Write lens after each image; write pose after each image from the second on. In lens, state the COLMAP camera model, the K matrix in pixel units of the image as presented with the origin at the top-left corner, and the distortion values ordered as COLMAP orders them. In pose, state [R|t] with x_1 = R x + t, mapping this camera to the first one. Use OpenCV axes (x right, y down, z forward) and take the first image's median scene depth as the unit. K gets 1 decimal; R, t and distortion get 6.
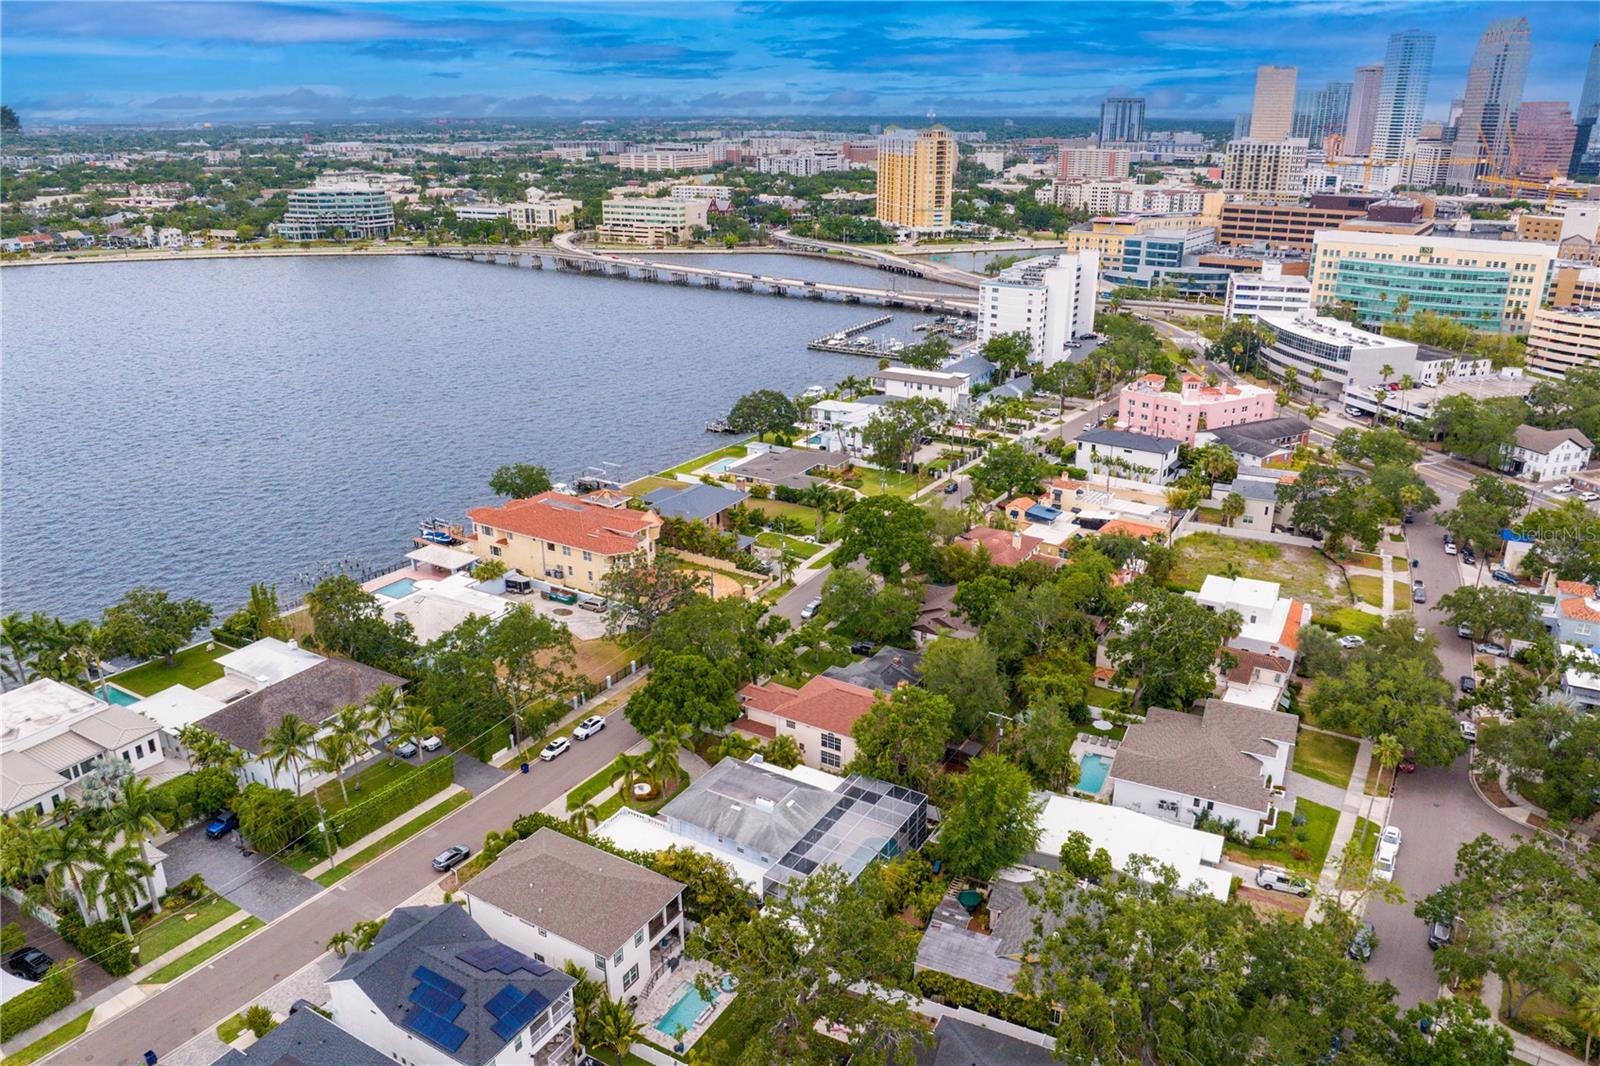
lens RADIAL K [[1126.7, 0, 804.9], [0, 1126.7, 519.6], [0, 0, 1]] dist [-0.051188, 0.015477]
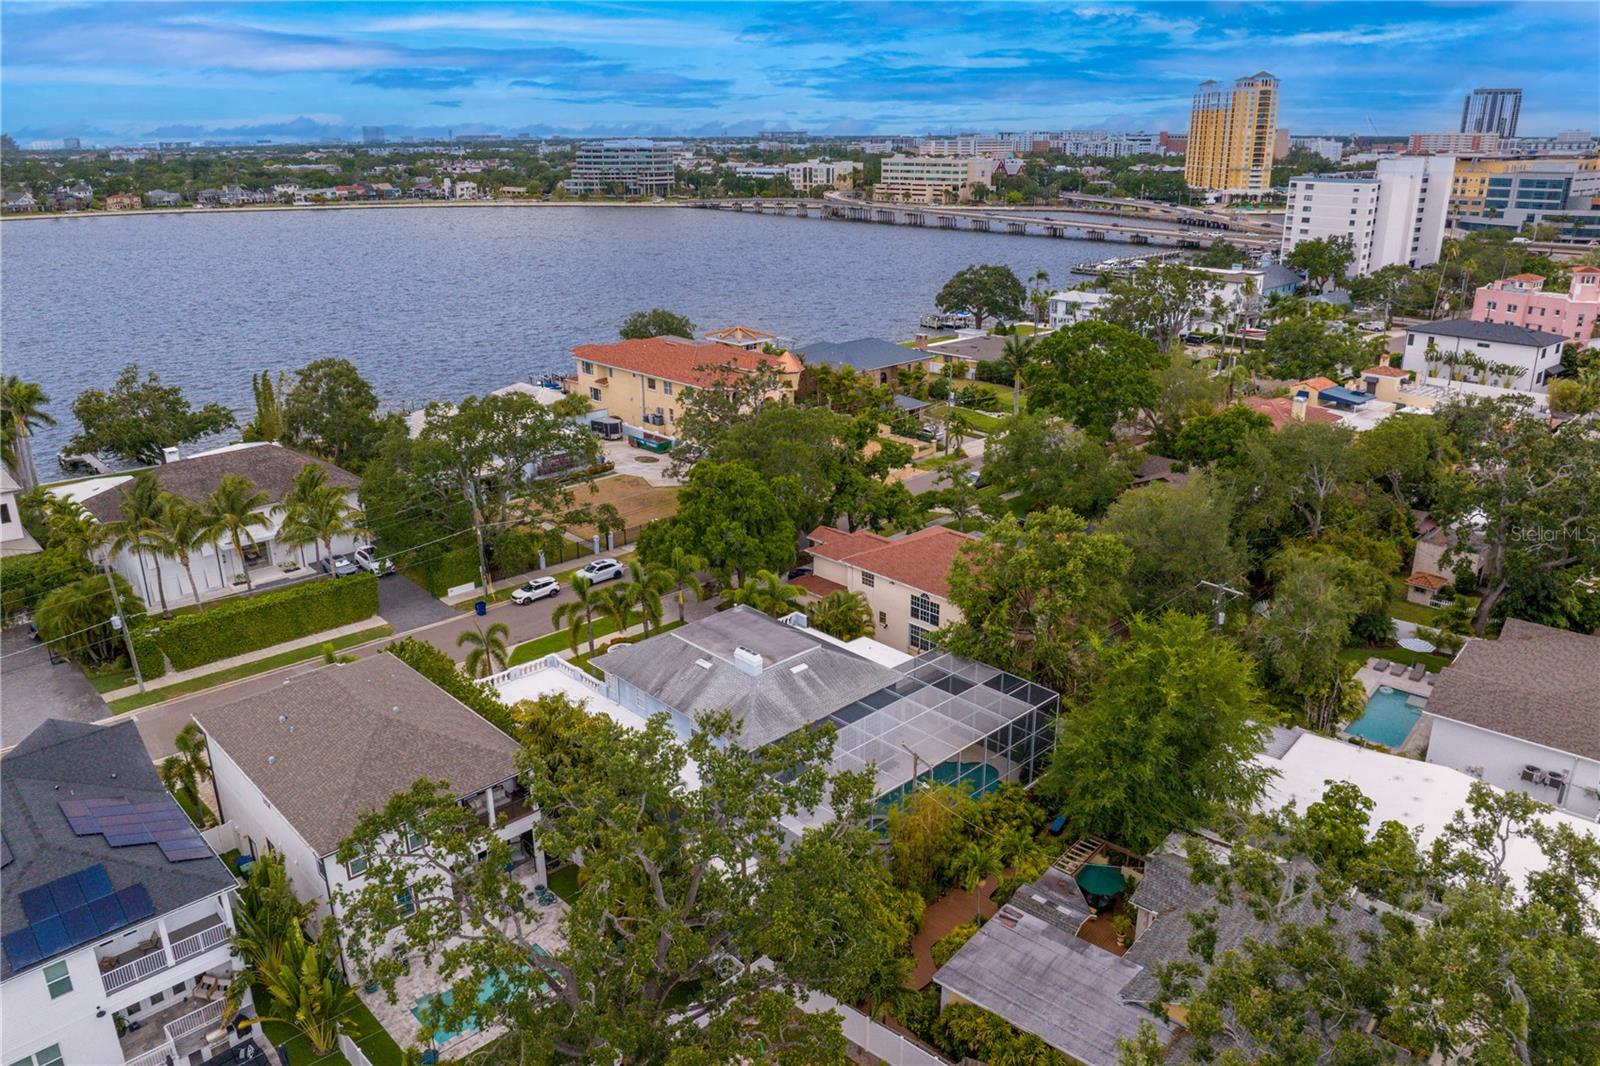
lens RADIAL K [[1126.7, 0, 806.8], [0, 1126.7, 522.0], [0, 0, 1]] dist [-0.051188, 0.015477]
pose [[0.964312, 0.081499, -0.251915, 0.055544], [-0.085362, 0.996340, -0.004425, 0.079959], [0.250632, 0.025771, 0.967739, 0.199813]]
